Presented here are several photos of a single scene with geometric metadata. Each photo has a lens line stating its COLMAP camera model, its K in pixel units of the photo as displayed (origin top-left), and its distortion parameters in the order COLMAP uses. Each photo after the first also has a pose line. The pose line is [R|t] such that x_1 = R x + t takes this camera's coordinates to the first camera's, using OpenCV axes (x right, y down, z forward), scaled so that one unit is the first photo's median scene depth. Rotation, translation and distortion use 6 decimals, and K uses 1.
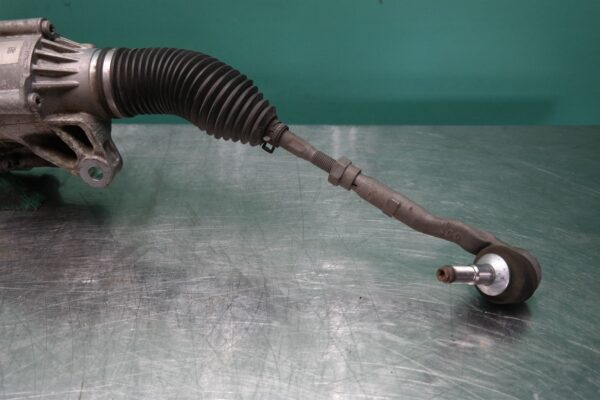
lens RADIAL K [[575.9, 0, 300.0], [0, 575.9, 200.0], [0, 0, 1]] dist [-0.068539, 0.208353]
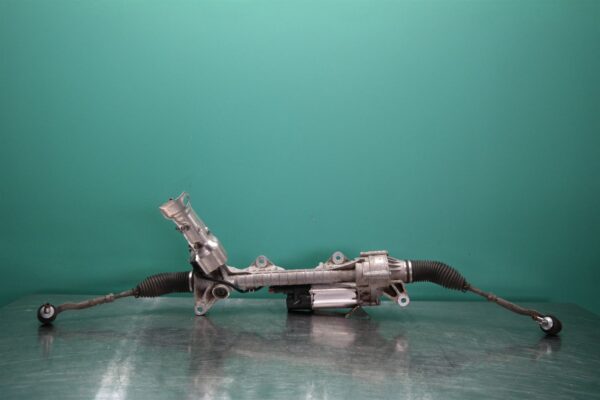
lens RADIAL K [[575.9, 0, 300.0], [0, 575.9, 200.0], [0, 0, 1]] dist [-0.068539, 0.208353]
pose [[0.999288, 0.026553, 0.026795, -1.001071], [-0.011745, 0.894008, -0.447897, 0.828287], [-0.035848, 0.447263, 0.893684, -1.858875]]
